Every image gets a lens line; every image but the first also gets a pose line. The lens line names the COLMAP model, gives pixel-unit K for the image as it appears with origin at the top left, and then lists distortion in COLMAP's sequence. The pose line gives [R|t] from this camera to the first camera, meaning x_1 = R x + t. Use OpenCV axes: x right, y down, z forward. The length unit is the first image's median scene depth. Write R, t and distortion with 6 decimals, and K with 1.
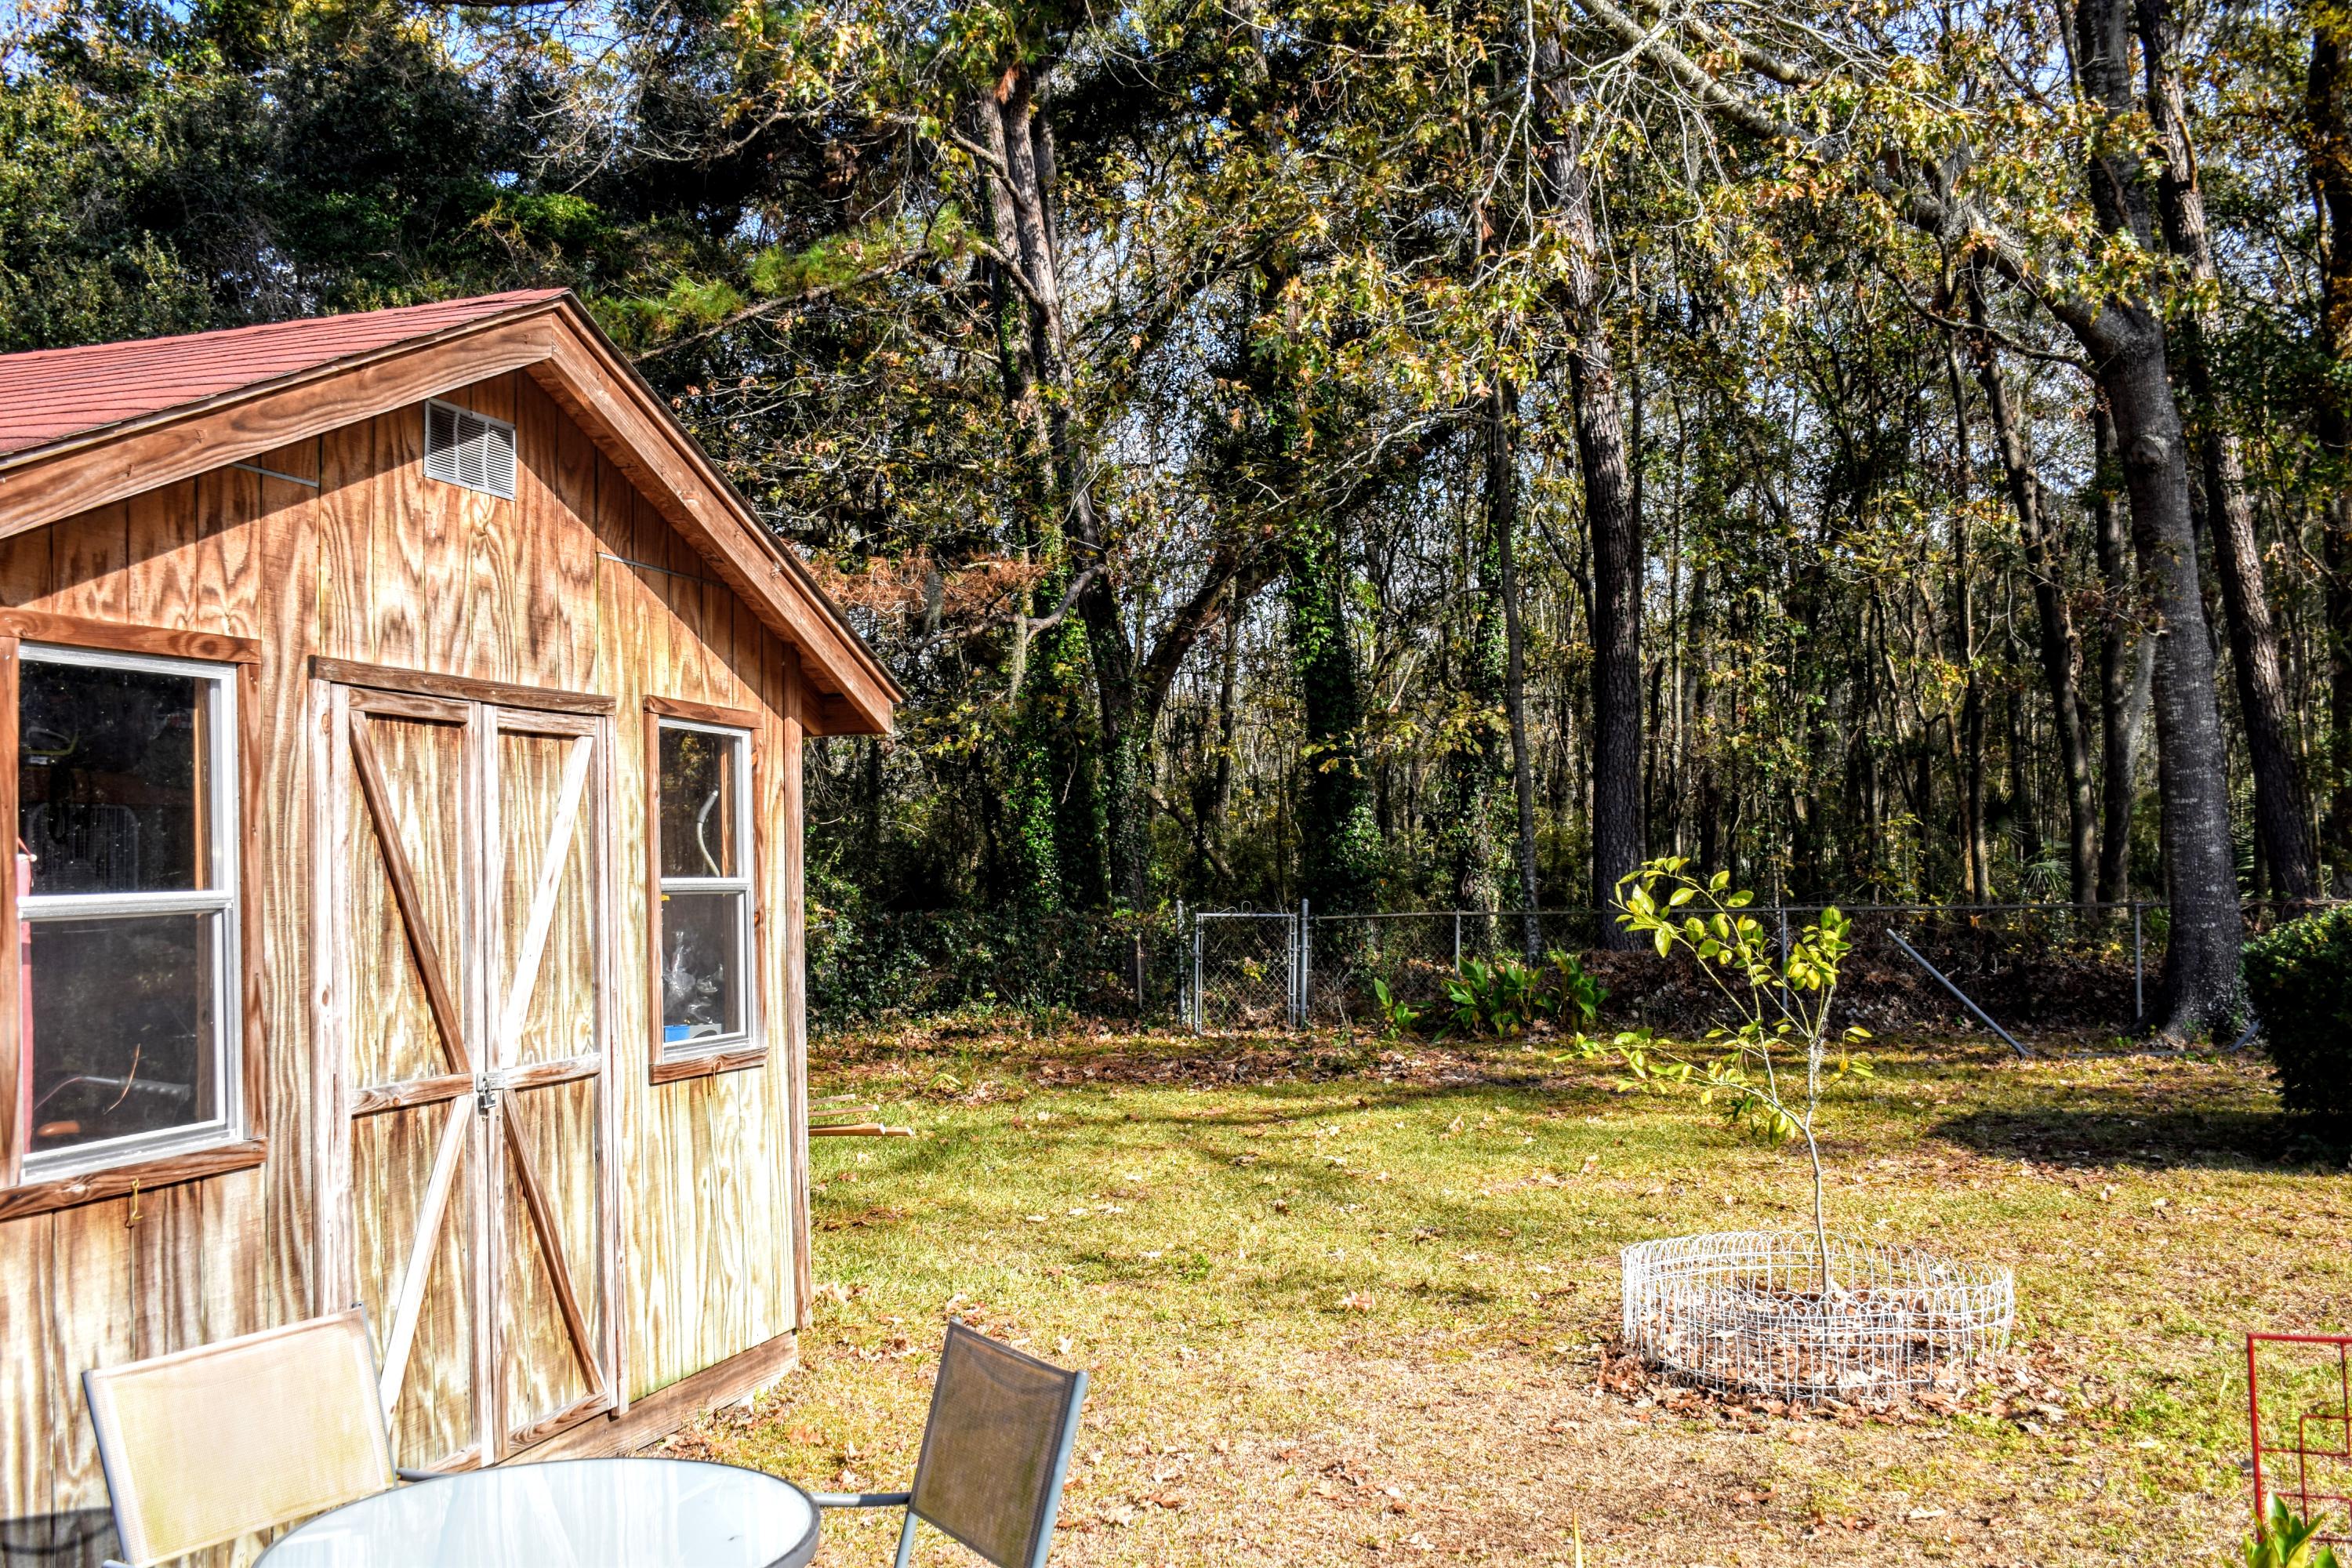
lens RADIAL K [[2267.4, 0, 1176.0], [0, 2267.4, 784.0], [0, 0, 1]] dist [0.009881, 0.011954]
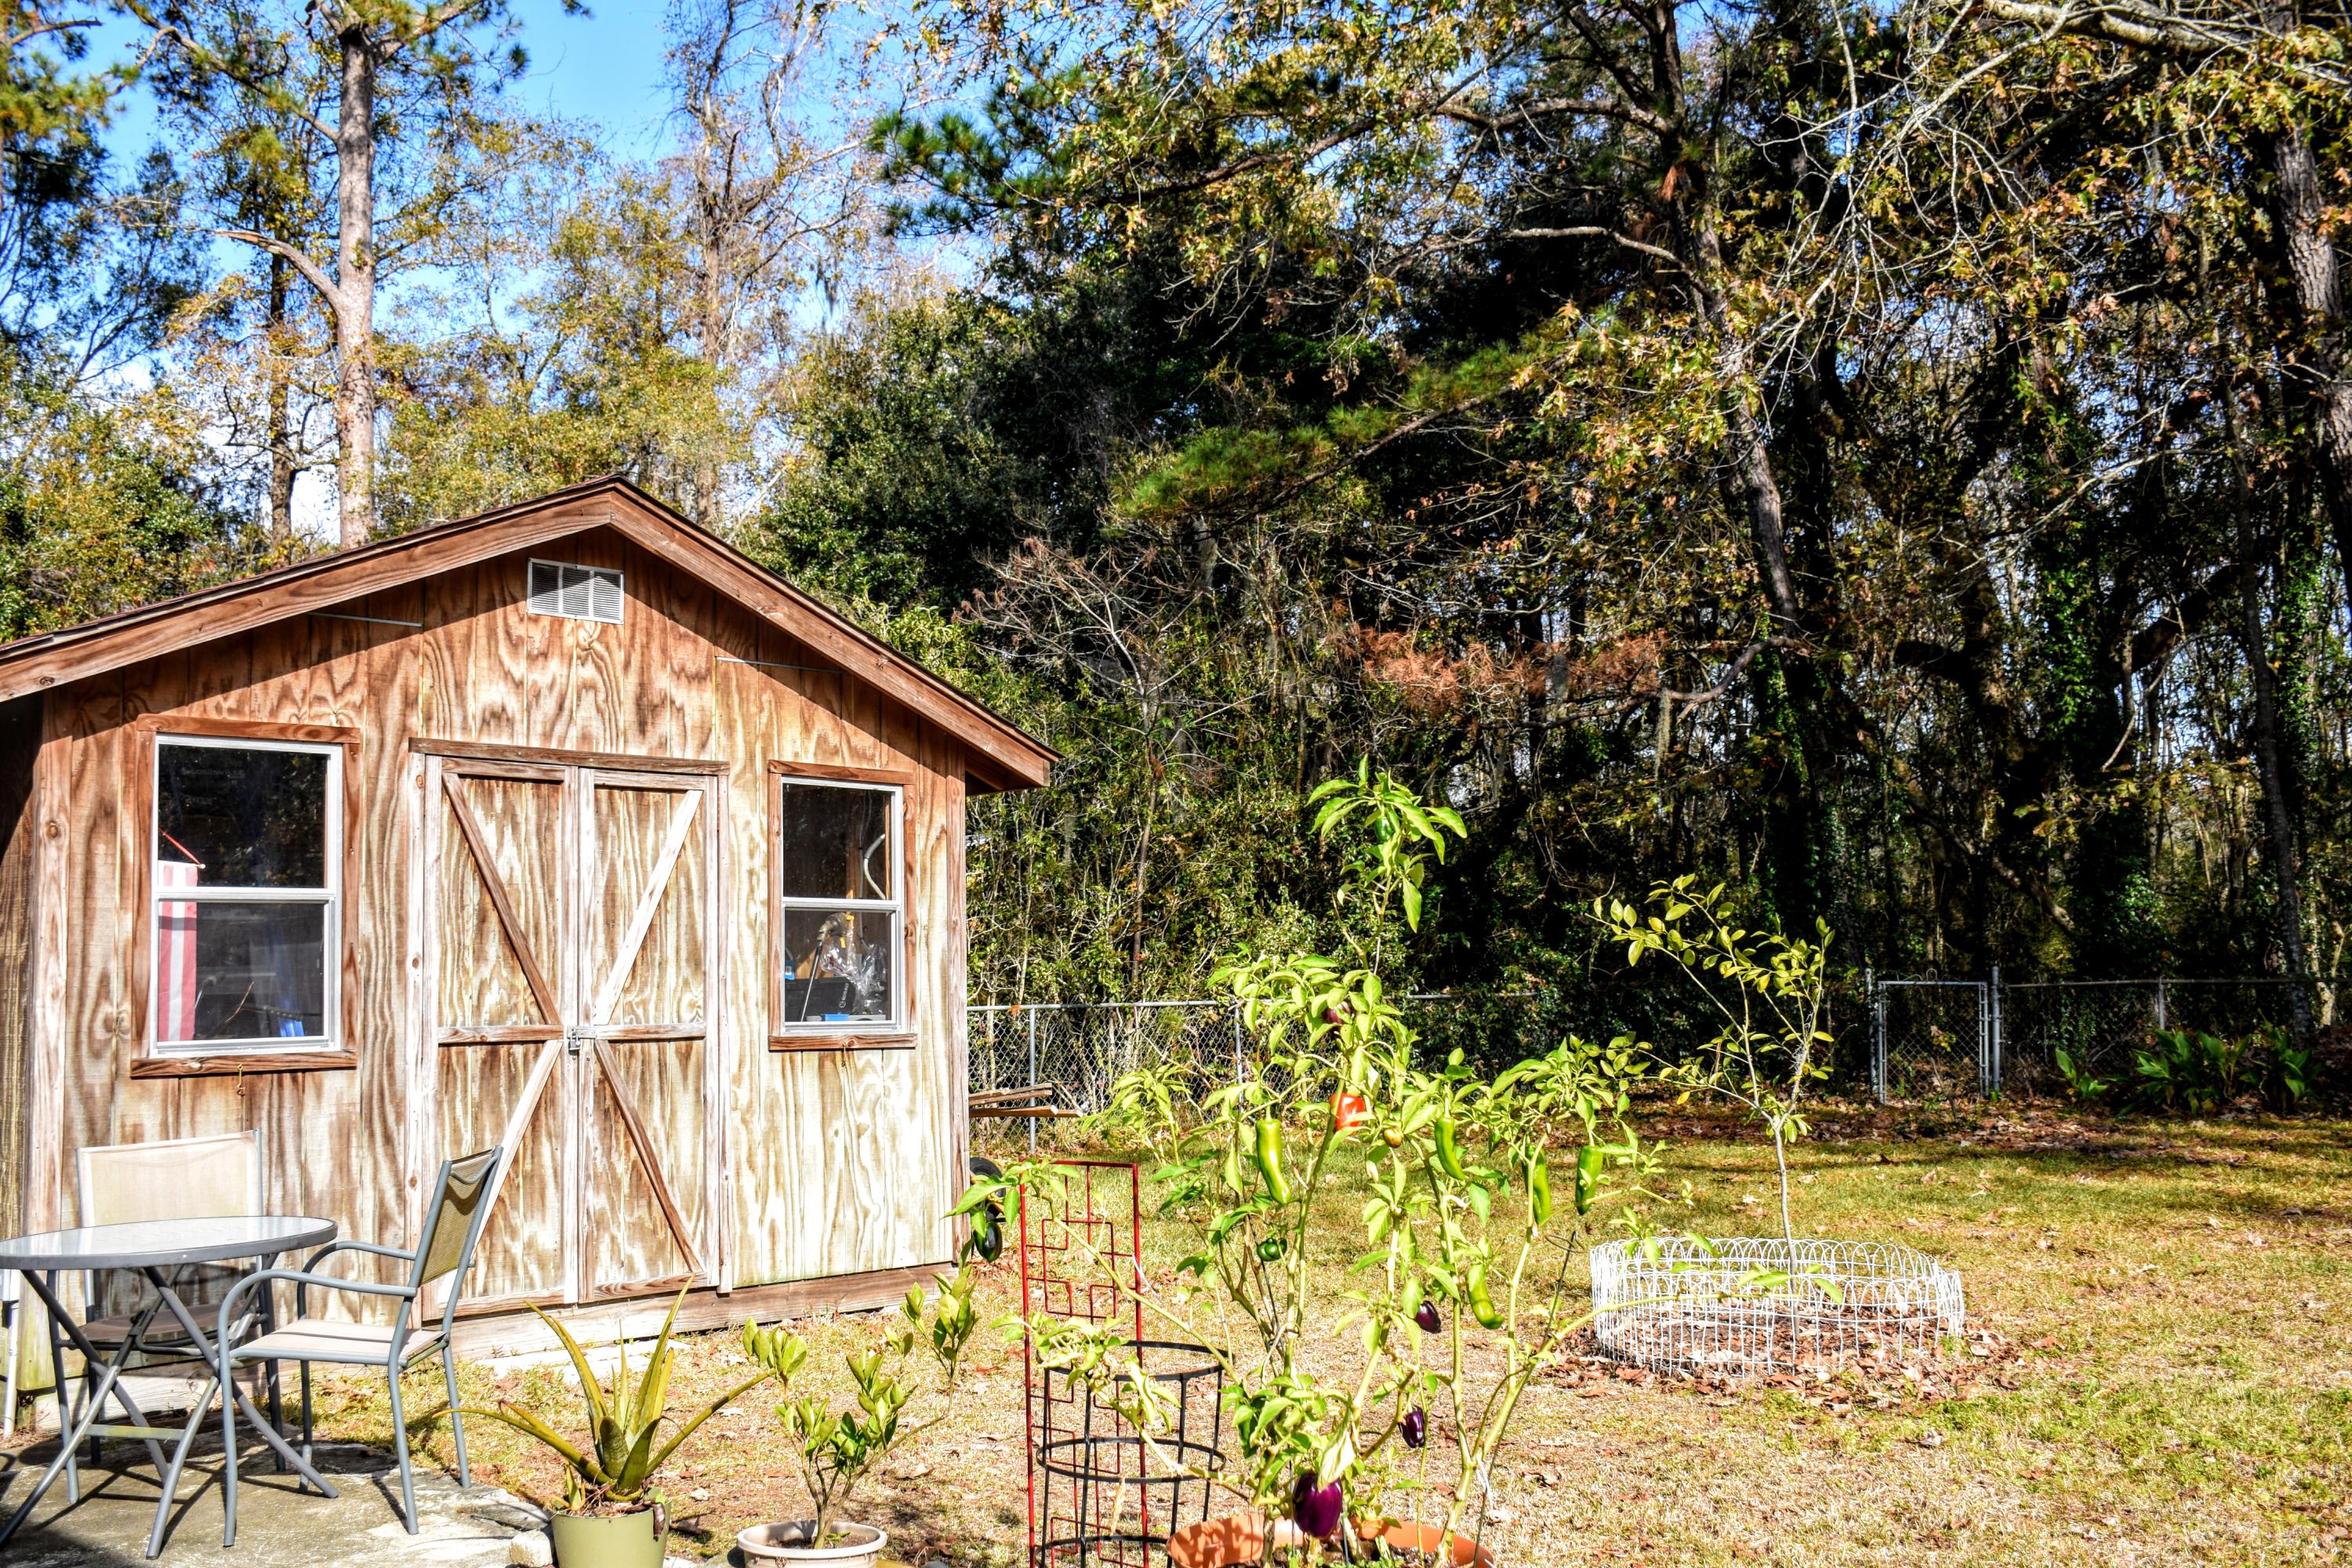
lens RADIAL K [[2337.6, 0, 1176.0], [0, 2337.6, 784.0], [0, 0, 1]] dist [-0.029473, 0.042707]
pose [[0.867457, -0.039849, -0.495914, 0.740146], [0.016567, 0.998548, -0.051259, 0.055760], [0.497237, 0.036249, 0.866857, -0.083930]]
